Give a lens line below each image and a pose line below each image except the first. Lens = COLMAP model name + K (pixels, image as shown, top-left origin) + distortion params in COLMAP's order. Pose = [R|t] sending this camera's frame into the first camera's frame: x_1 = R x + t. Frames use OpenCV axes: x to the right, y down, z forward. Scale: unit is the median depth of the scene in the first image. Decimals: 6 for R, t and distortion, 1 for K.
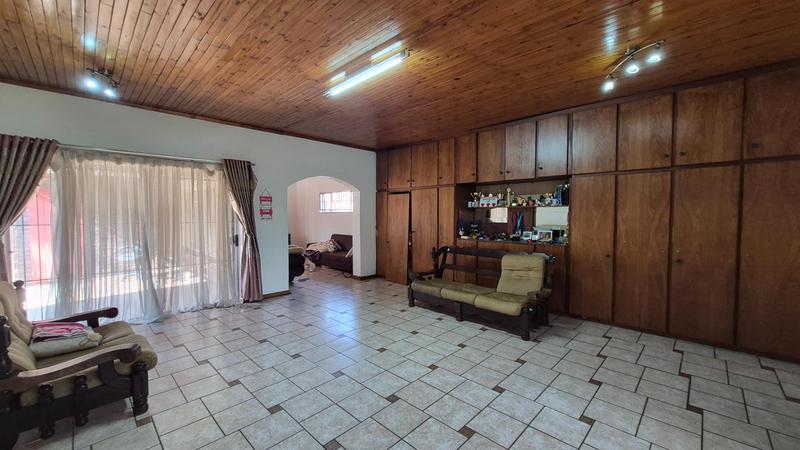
lens RADIAL K [[313.0, 0, 400.1], [0, 313.0, 224.1], [0, 0, 1]] dist [-0.000872, -0.000166]
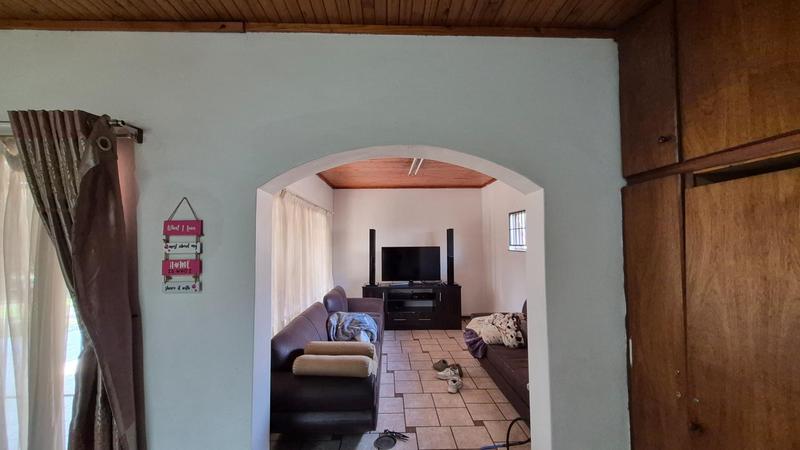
lens RADIAL K [[313.0, 0, 394.2], [0, 313.0, 225.7], [0, 0, 1]] dist [-0.000872, -0.000166]
pose [[0.715284, -0.048572, -0.697144, -0.033889], [-0.015064, 0.996278, -0.084870, -0.044784], [0.698672, 0.071208, 0.711890, 0.710343]]
